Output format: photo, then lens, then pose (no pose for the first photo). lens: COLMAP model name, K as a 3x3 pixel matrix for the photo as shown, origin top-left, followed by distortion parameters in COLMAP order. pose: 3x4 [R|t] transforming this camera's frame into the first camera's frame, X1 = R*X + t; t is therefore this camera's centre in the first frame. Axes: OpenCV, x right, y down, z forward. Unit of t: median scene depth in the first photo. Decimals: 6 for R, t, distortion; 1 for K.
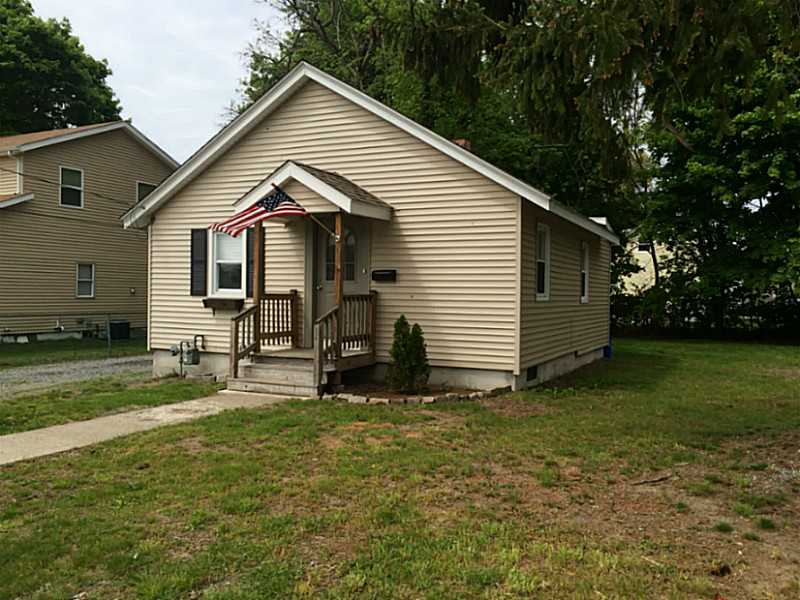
lens RADIAL K [[684.4, 0, 399.8], [0, 684.4, 301.2], [0, 0, 1]] dist [0.043947, -0.018245]
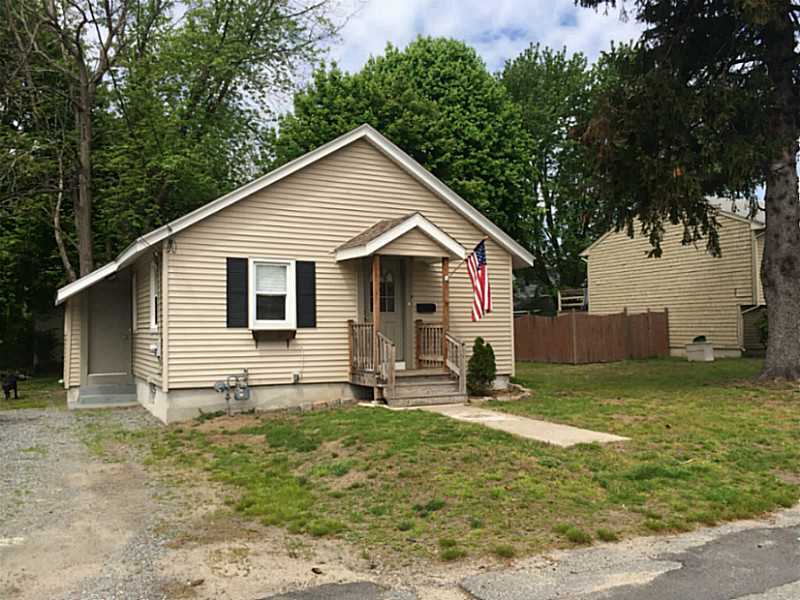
lens RADIAL K [[684.4, 0, 398.9], [0, 684.4, 299.4], [0, 0, 1]] dist [0.043947, -0.018245]
pose [[0.615007, 0.018633, 0.788302, -0.916763], [0.026932, 0.998641, -0.044616, 0.001429], [-0.788062, 0.048670, 0.613669, 0.236528]]
